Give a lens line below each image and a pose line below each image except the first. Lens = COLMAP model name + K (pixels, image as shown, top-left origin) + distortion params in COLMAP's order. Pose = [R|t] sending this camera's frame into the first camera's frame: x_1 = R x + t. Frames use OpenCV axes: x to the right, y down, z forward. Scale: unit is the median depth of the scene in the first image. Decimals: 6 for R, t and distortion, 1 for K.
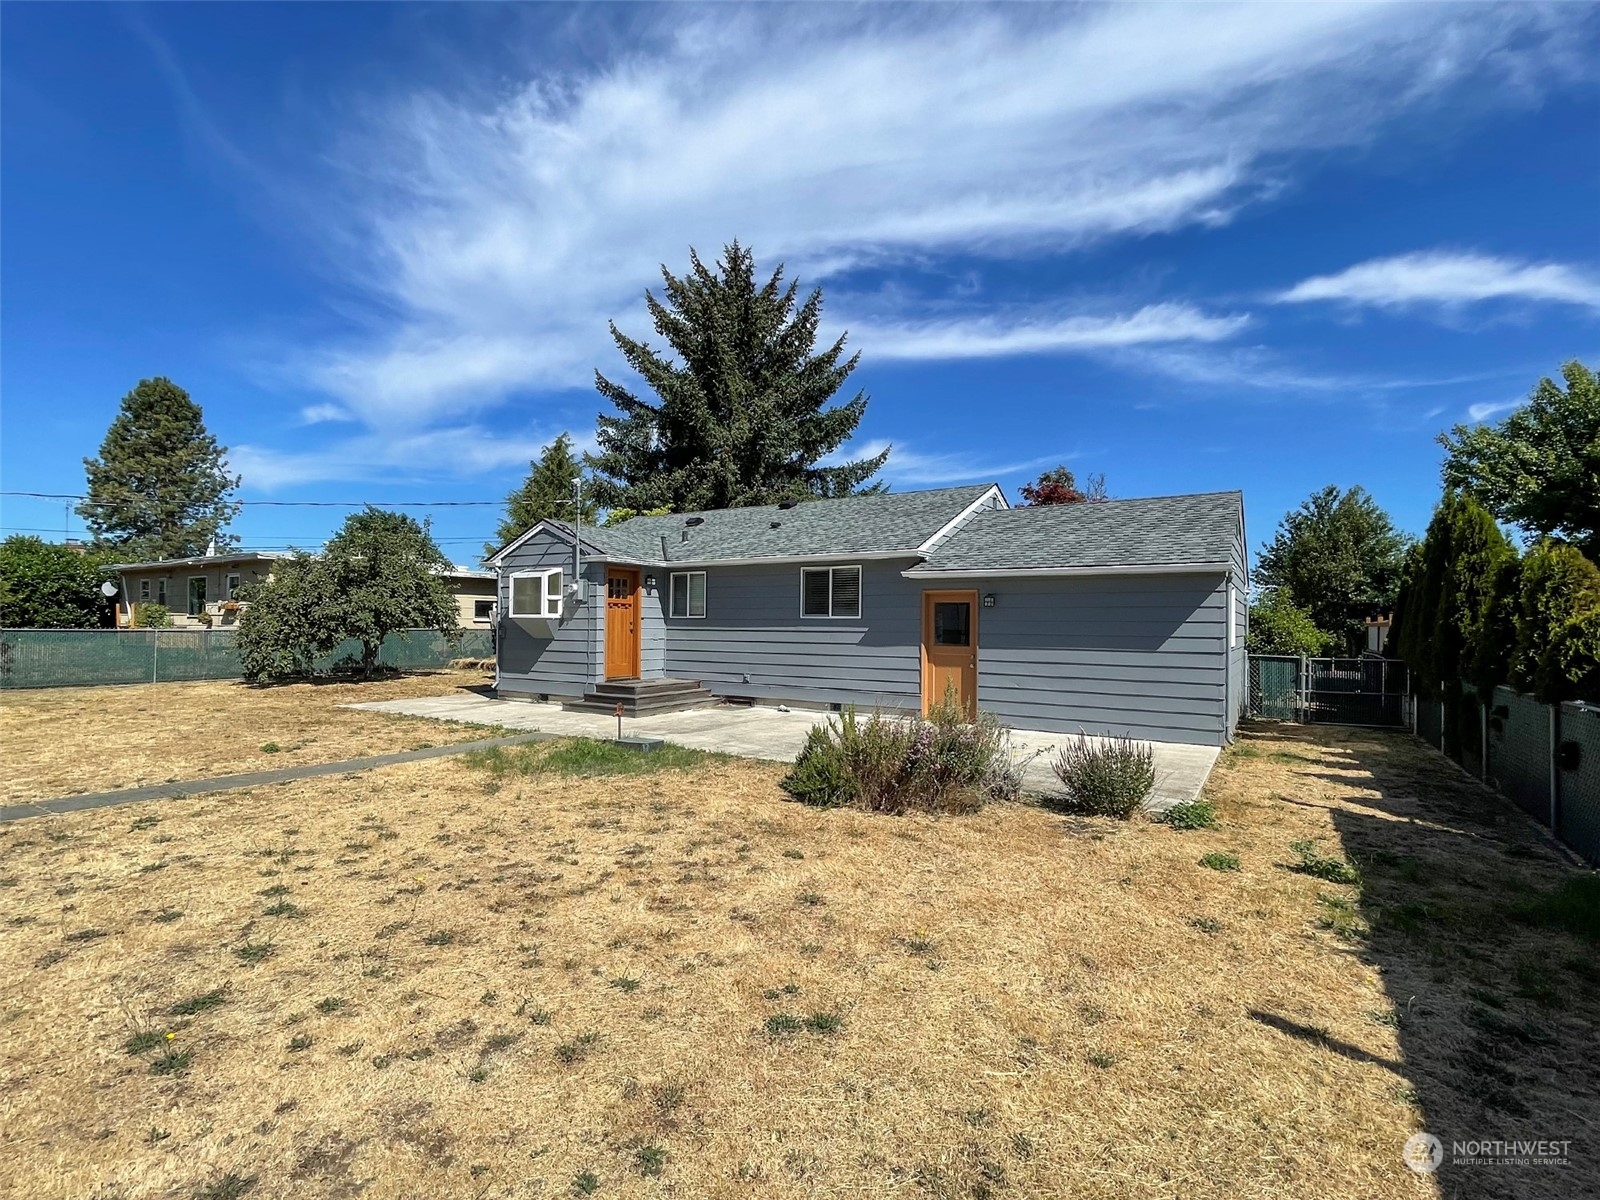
lens RADIAL K [[781.8, 0, 803.4], [0, 781.8, 603.3], [0, 0, 1]] dist [-0.010552, 0.002081]
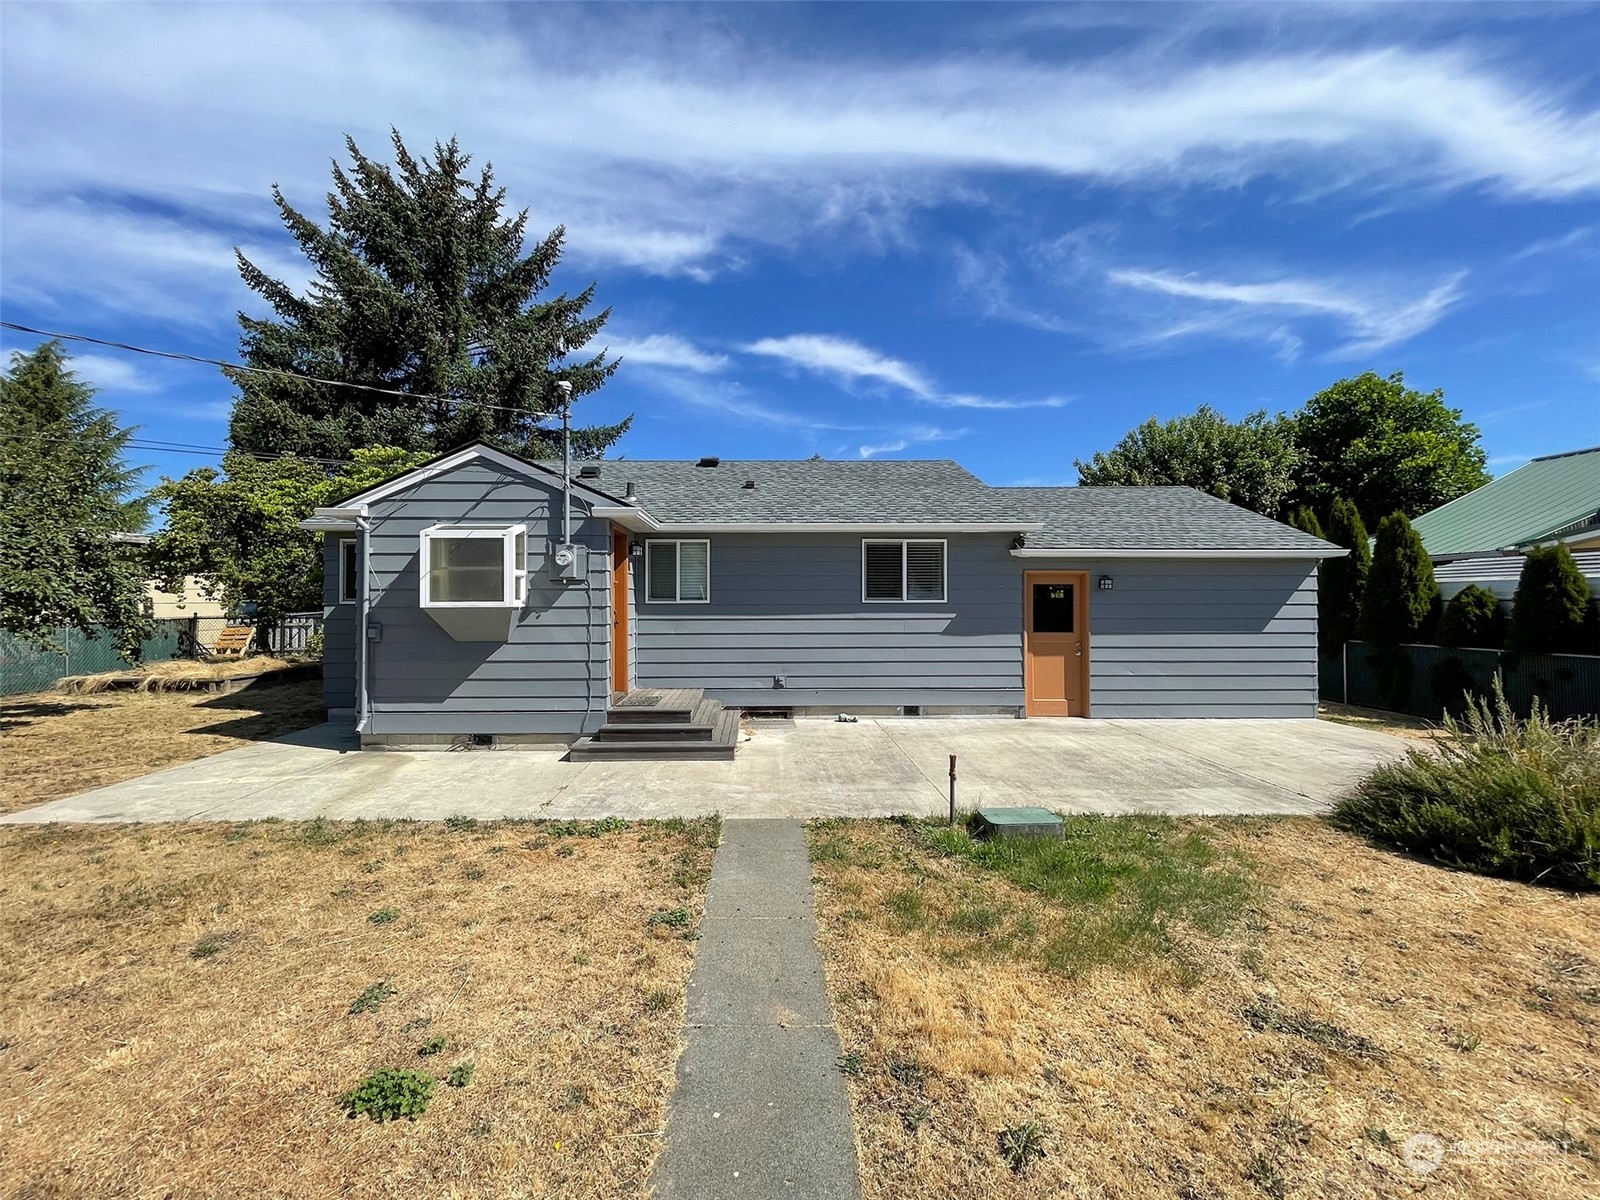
lens RADIAL K [[693.3, 0, 763.2], [0, 693.3, 580.7], [0, 0, 1]] dist [0.009539, -0.000150]
pose [[0.836881, 0.004983, 0.547363, -0.402654], [-0.005483, 0.999985, -0.000720, -0.002010], [-0.547358, -0.002398, 0.836895, 0.392337]]
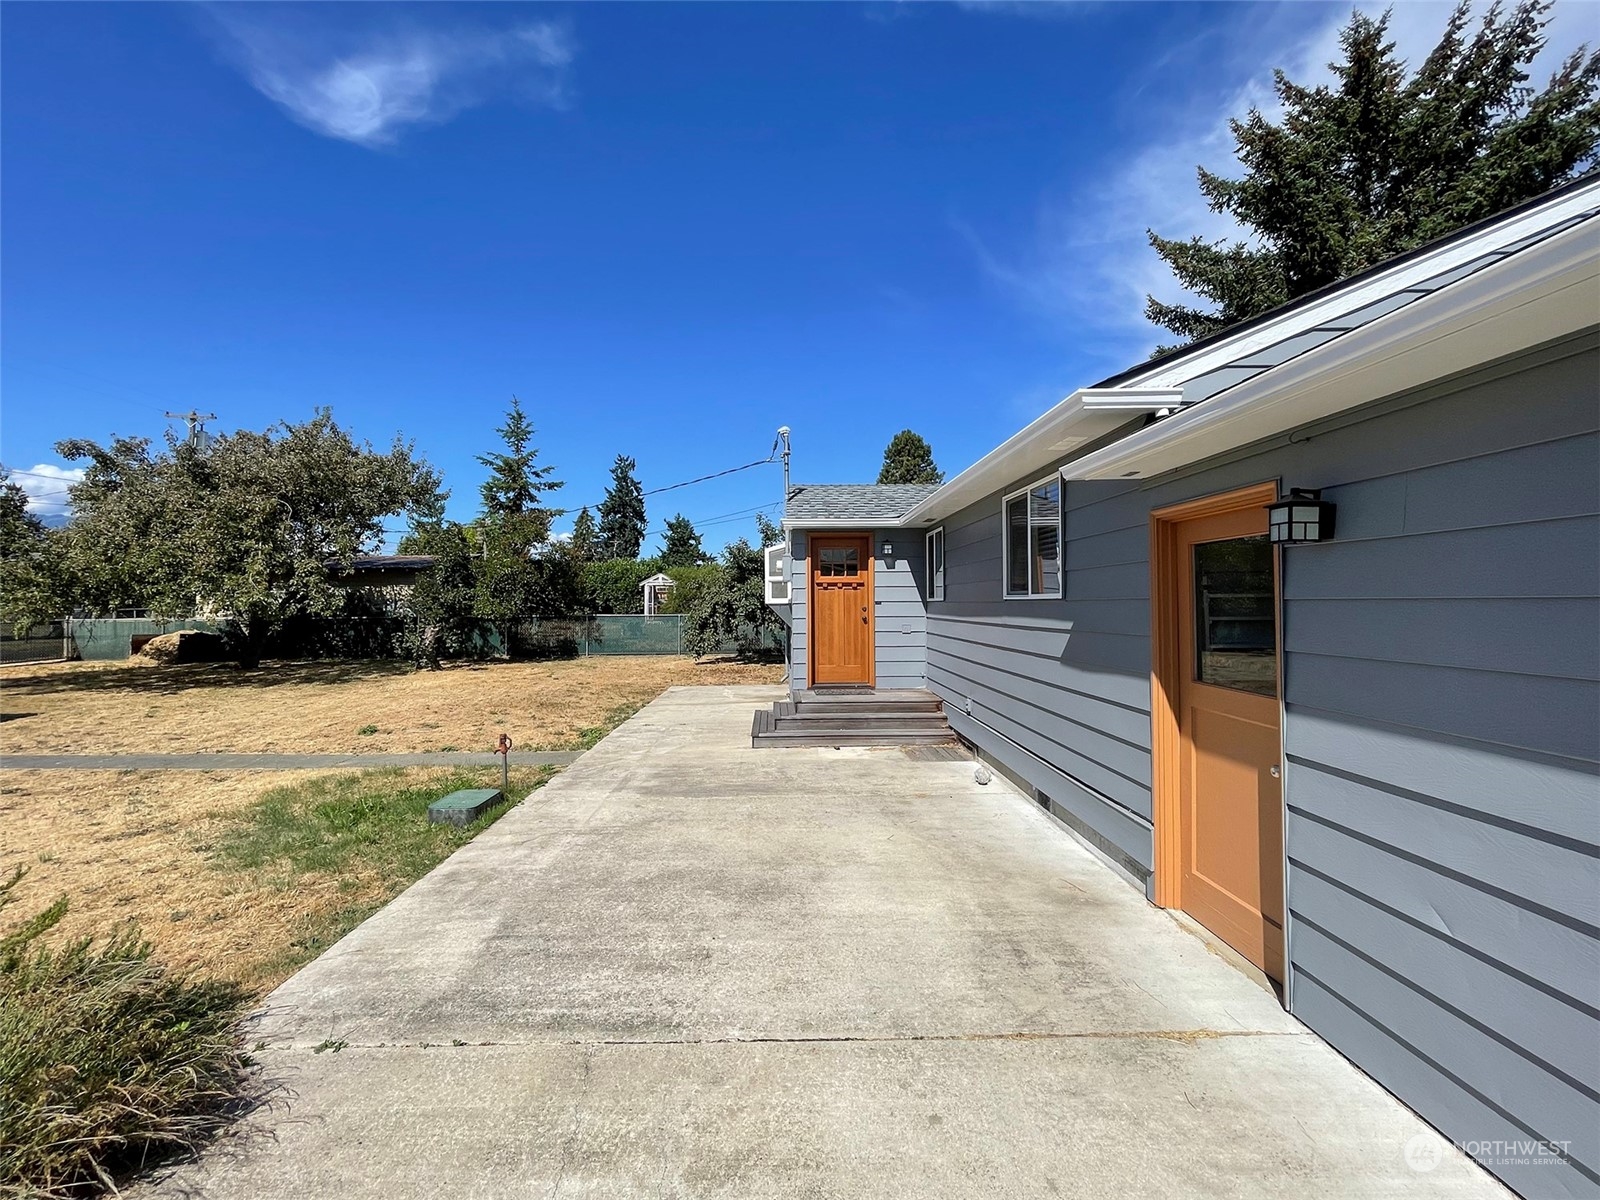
lens RADIAL K [[680.5, 0, 790.3], [0, 680.5, 598.4], [0, 0, 1]] dist [-0.001608, 0.000035]
pose [[0.540804, -0.015636, -0.841003, 0.240564], [0.028127, 0.999604, -0.000497, 0.012494], [0.840678, -0.023386, 0.541030, 0.553465]]
